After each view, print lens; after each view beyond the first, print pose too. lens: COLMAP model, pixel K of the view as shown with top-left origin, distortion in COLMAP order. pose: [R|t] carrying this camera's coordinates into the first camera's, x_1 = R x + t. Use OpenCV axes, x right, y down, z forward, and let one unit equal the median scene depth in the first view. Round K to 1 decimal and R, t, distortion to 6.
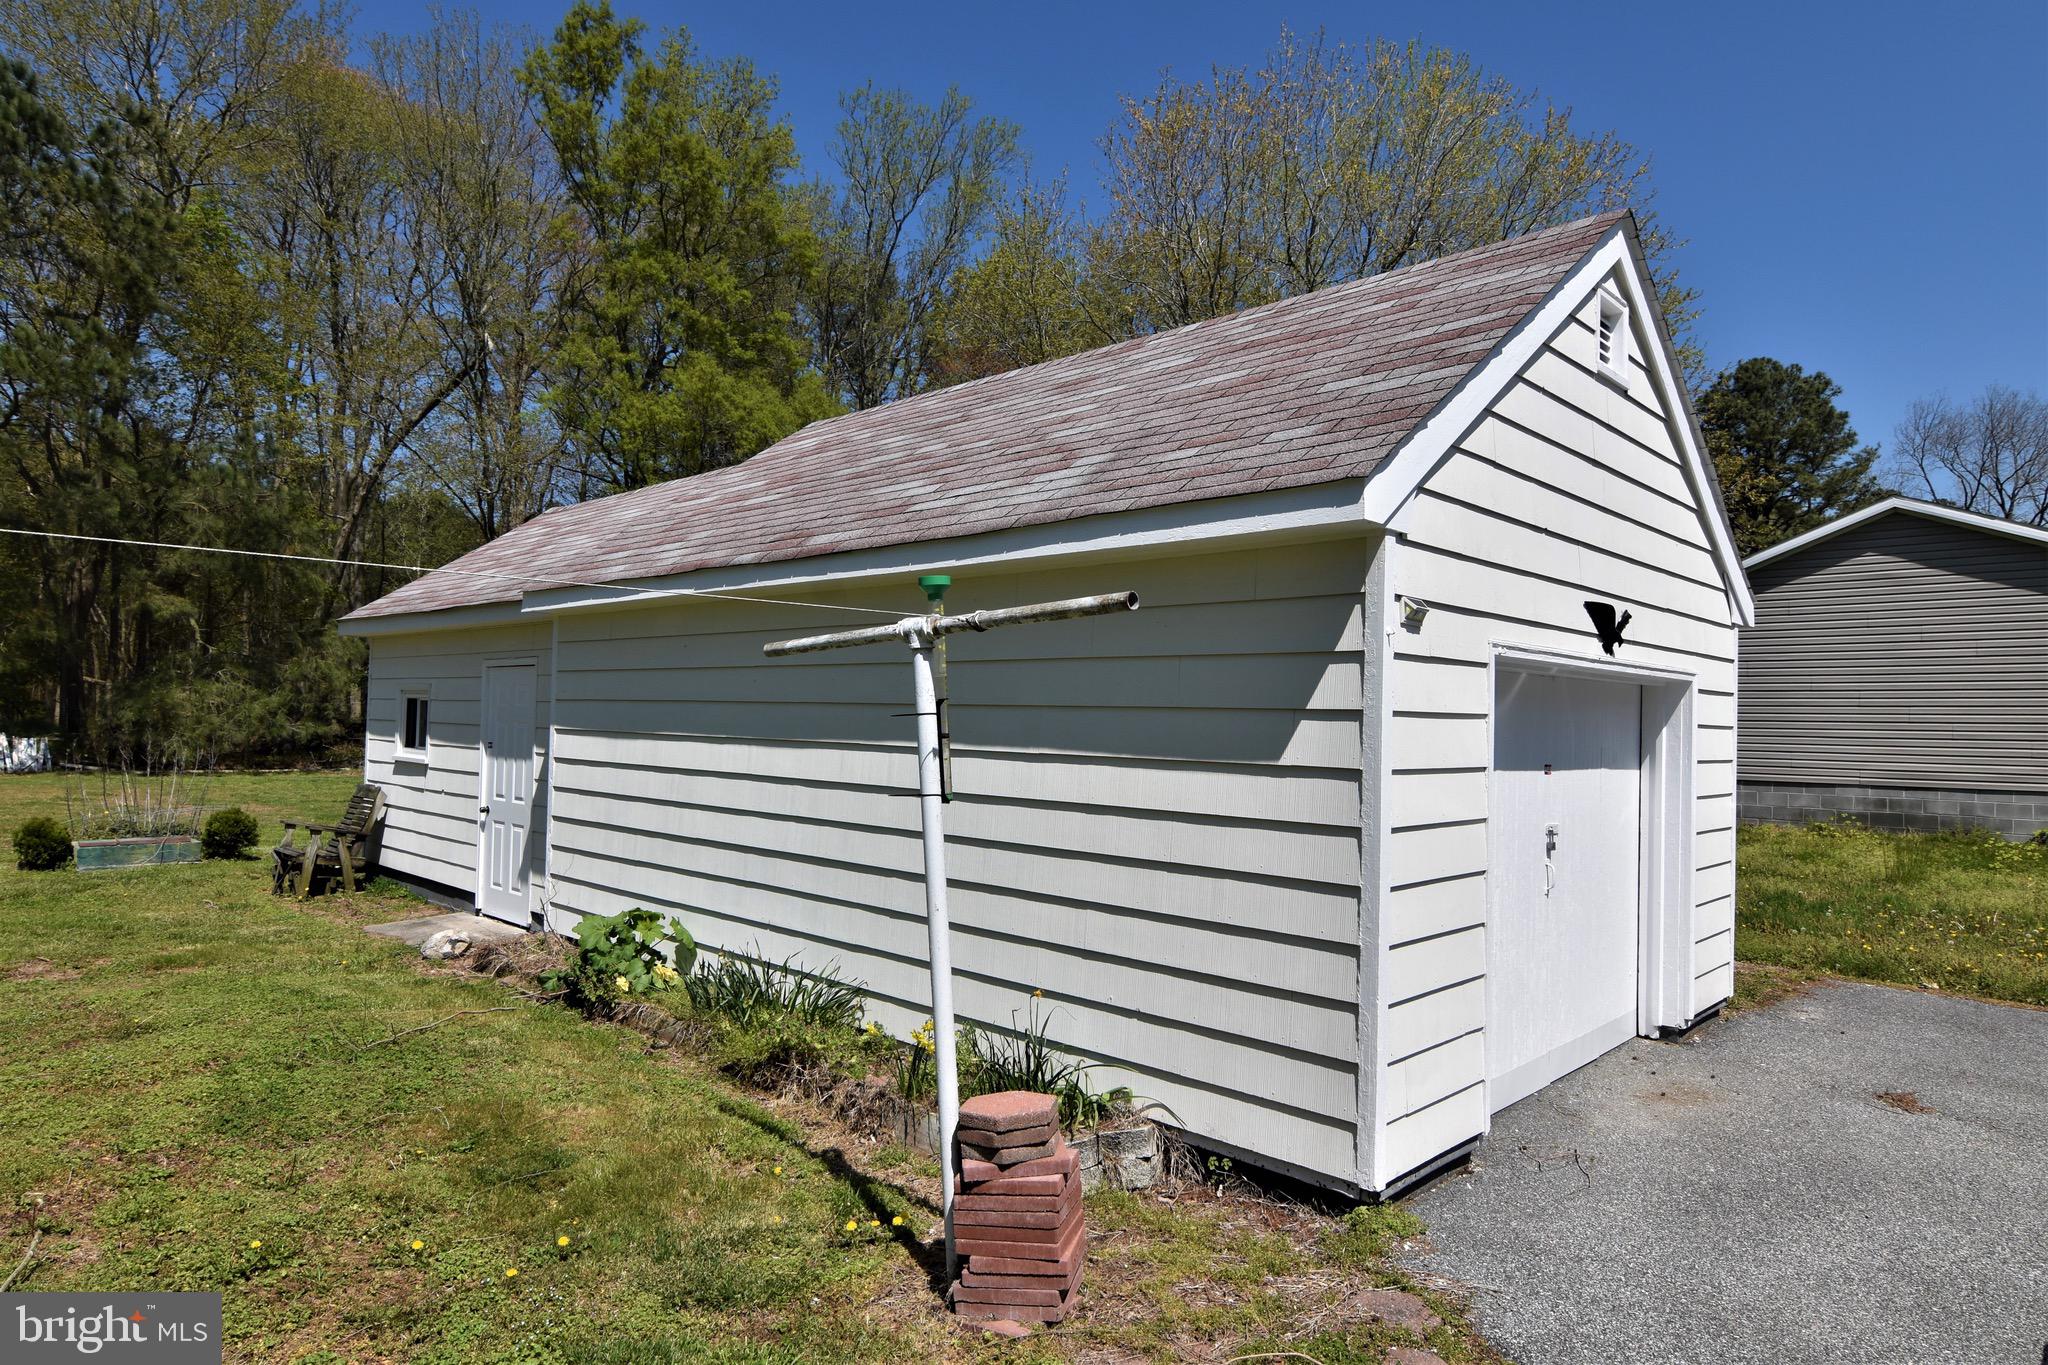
lens RADIAL K [[1194.0, 0, 1016.5], [0, 1194.0, 689.0], [0, 0, 1]] dist [0.000657, -0.019202]
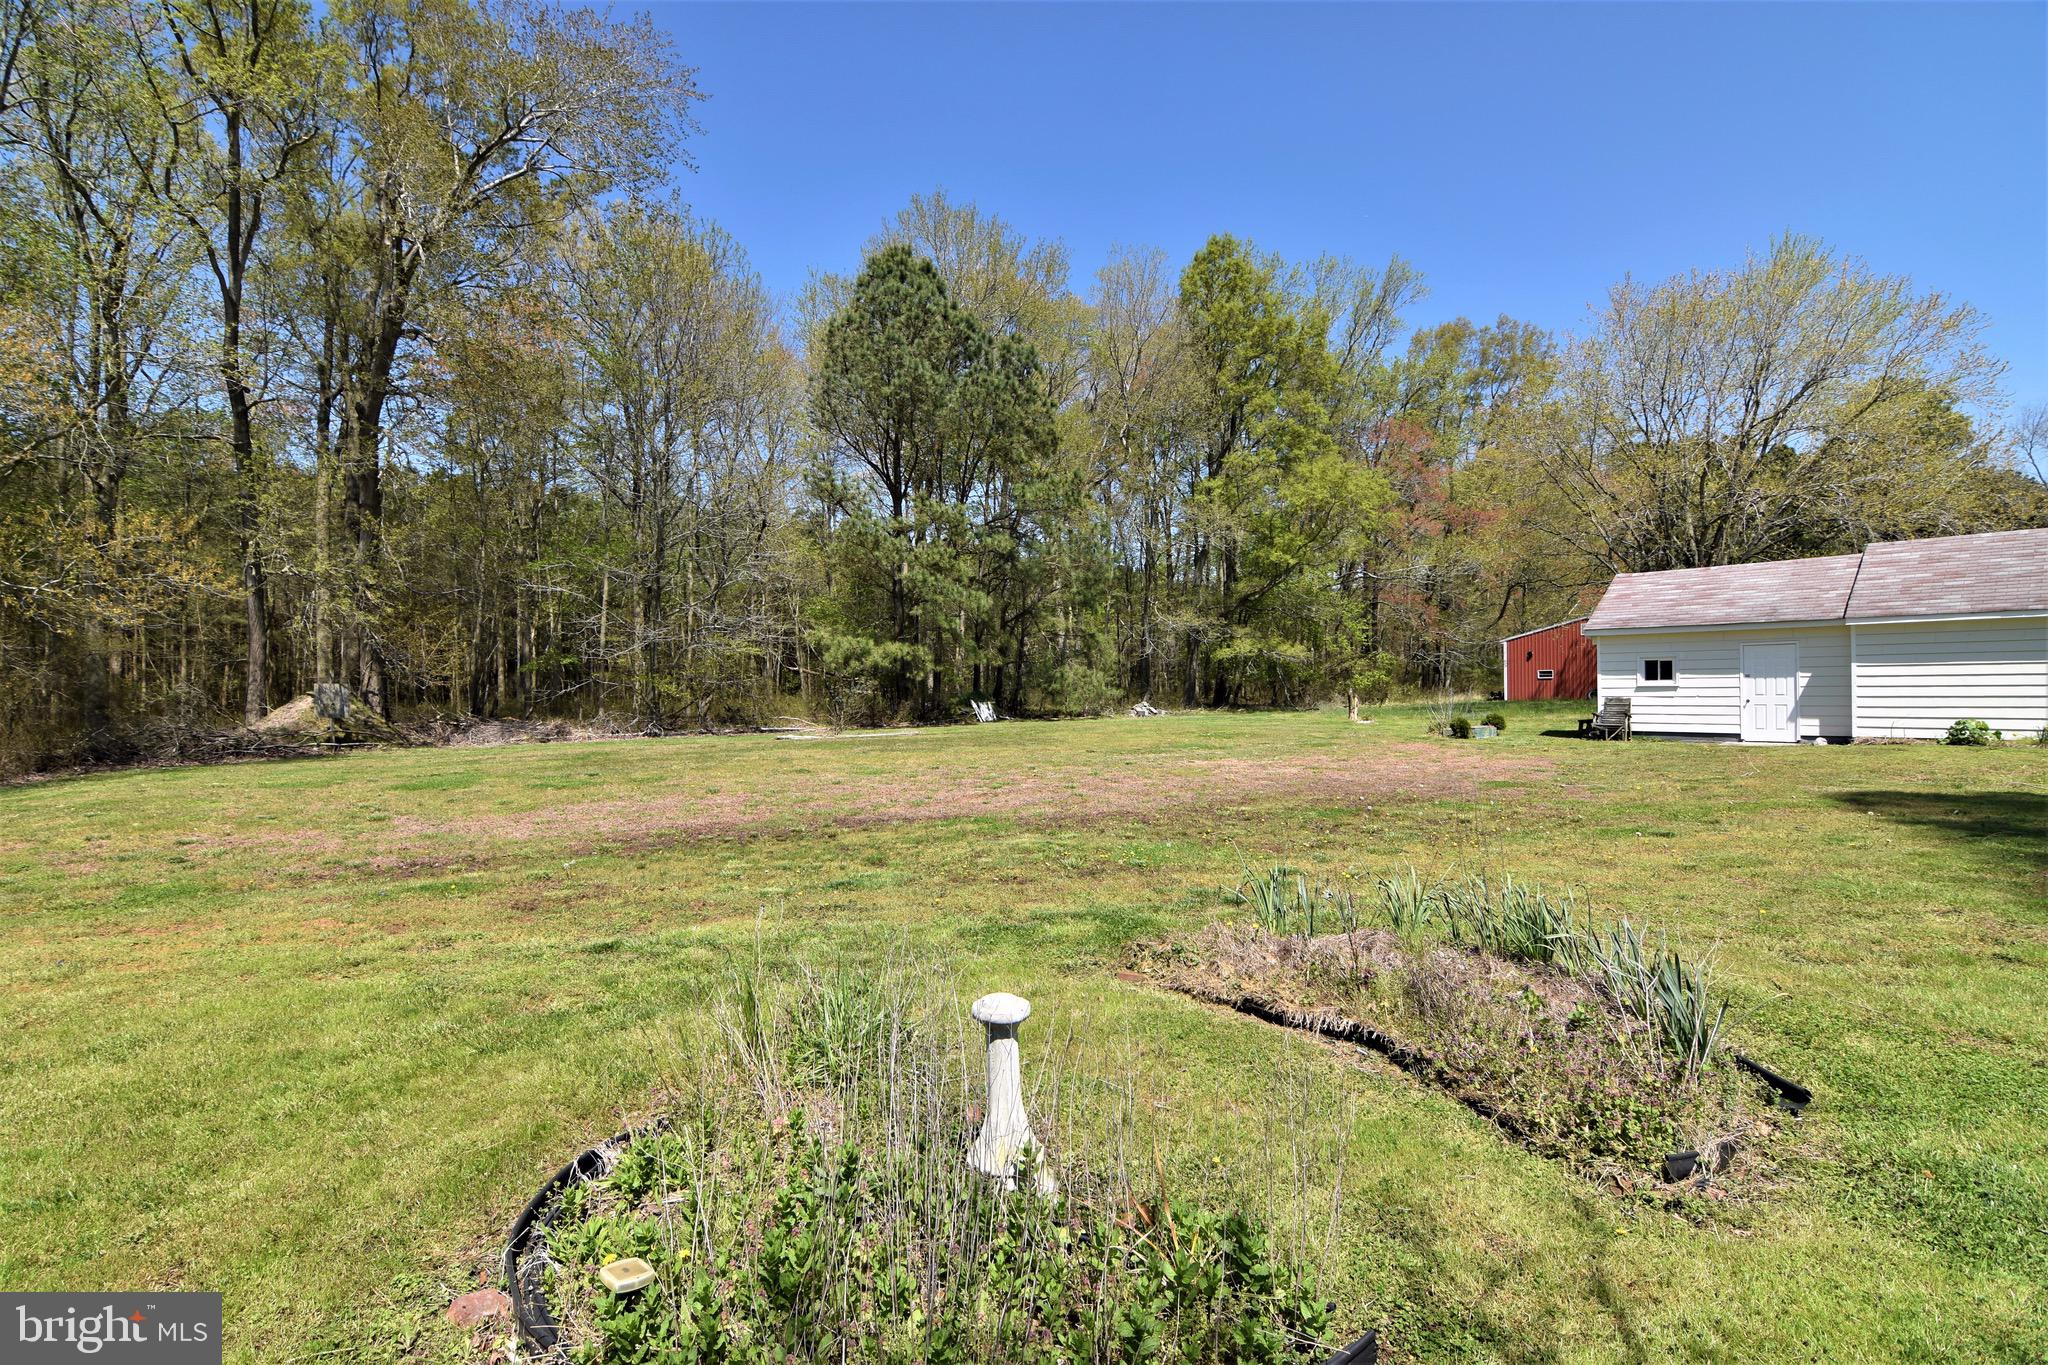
lens RADIAL K [[966.7, 0, 1013.7], [0, 966.7, 684.0], [0, 0, 1]] dist [0.001871, -0.011000]
pose [[0.993406, -0.040069, -0.107417, -1.570834], [0.042742, 0.998828, 0.022700, -0.043618], [0.106382, -0.027141, 0.993955, -1.083918]]
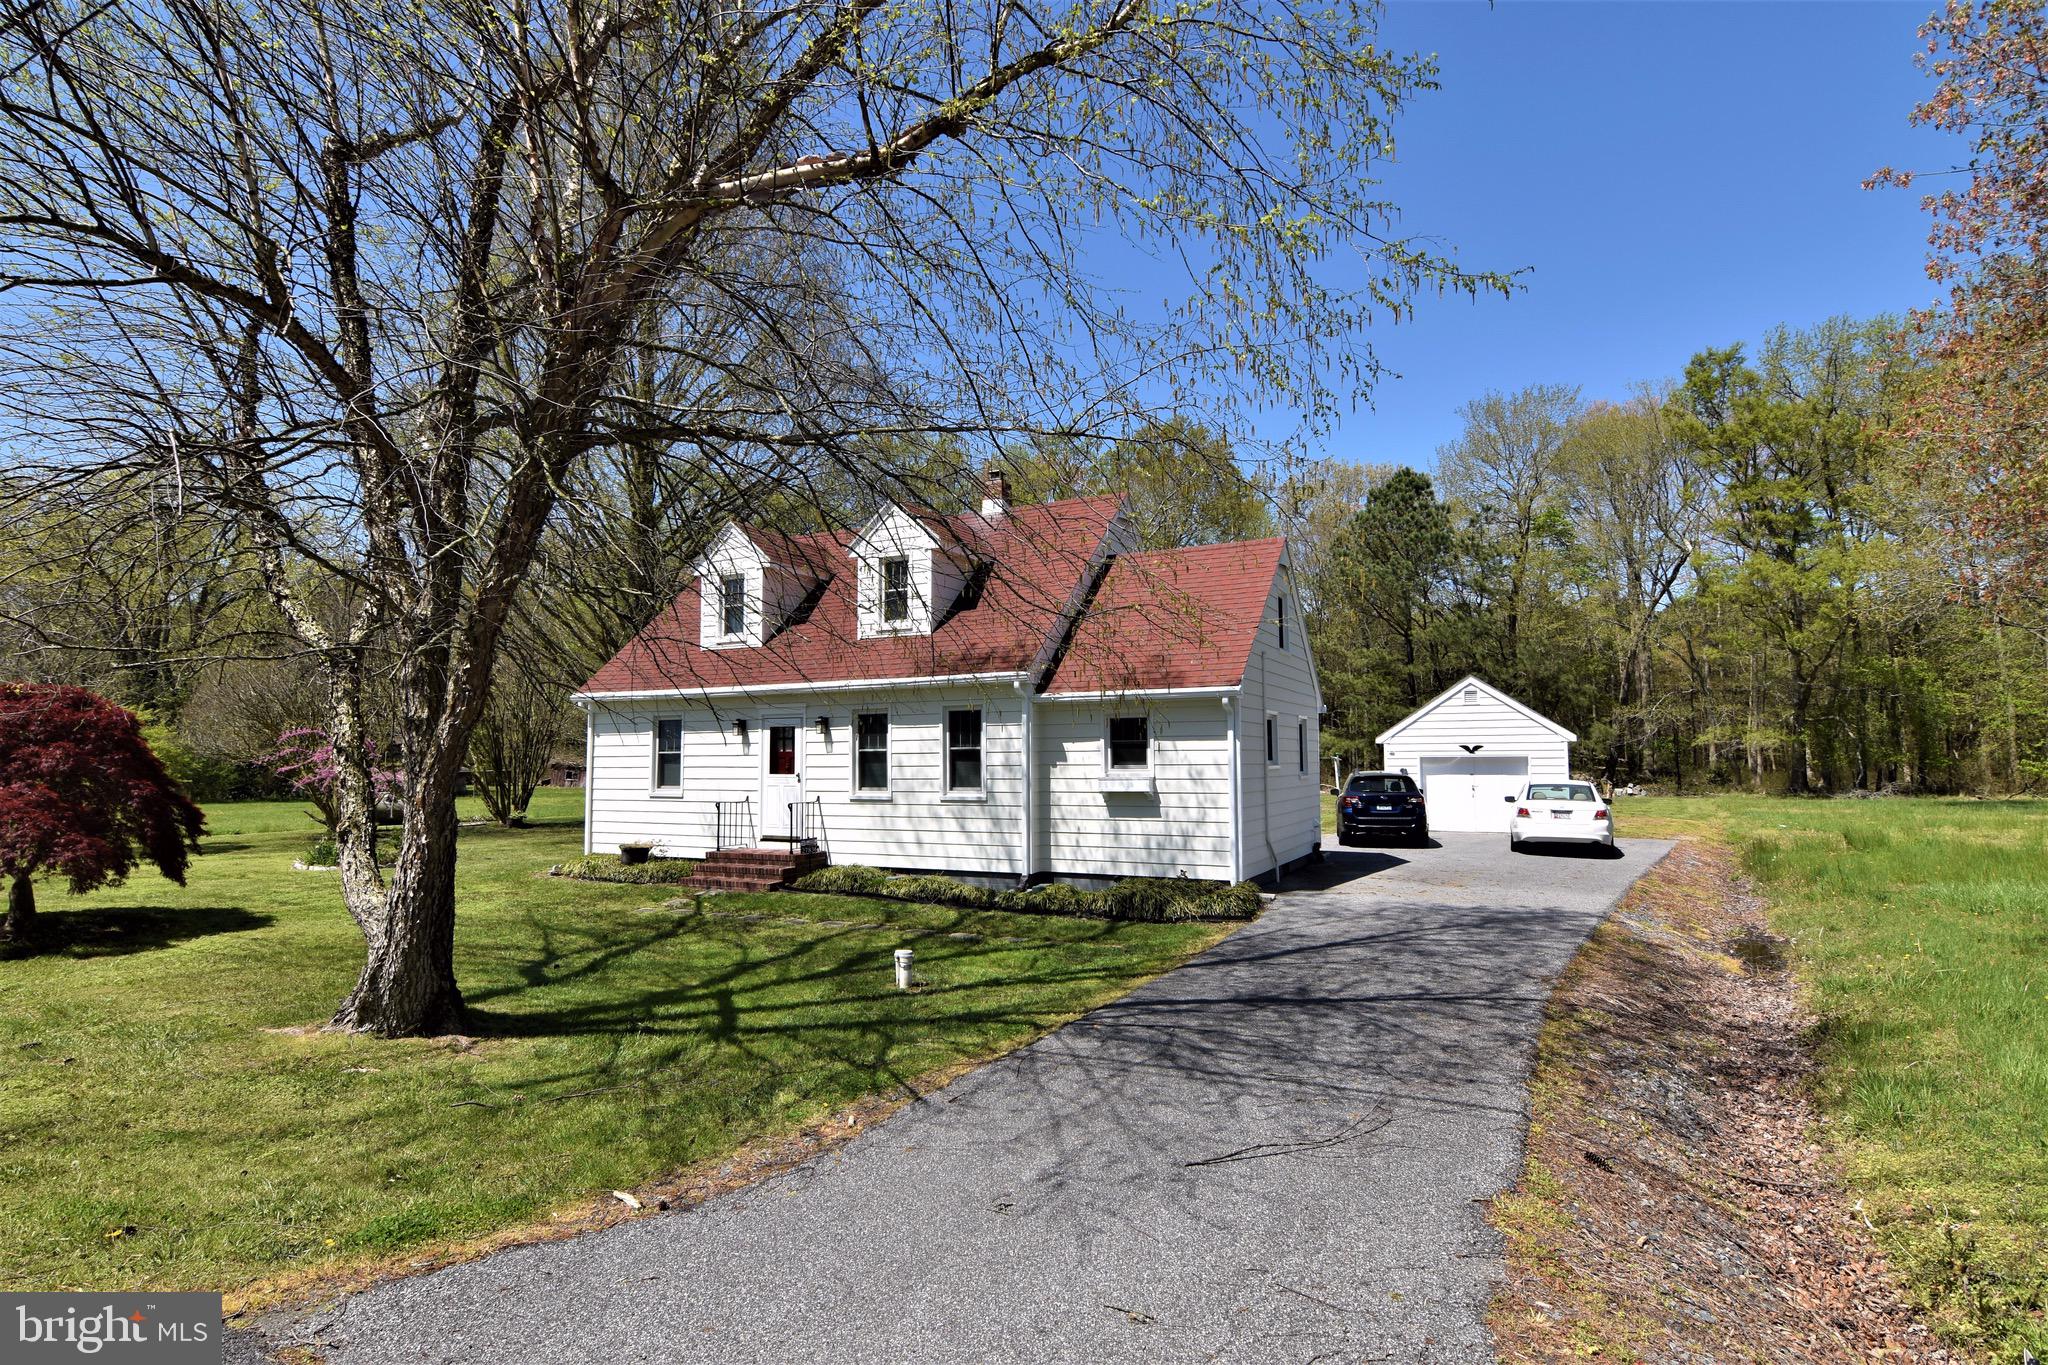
lens RADIAL K [[1059.5, 0, 1020.2], [0, 1059.5, 687.1], [0, 0, 1]] dist [-0.002665, -0.000341]
pose [[0.306821, -0.090095, -0.947493, 2.055150], [0.035763, 0.995898, -0.083117, -0.001921], [0.951095, -0.008383, 0.308784, -1.141390]]
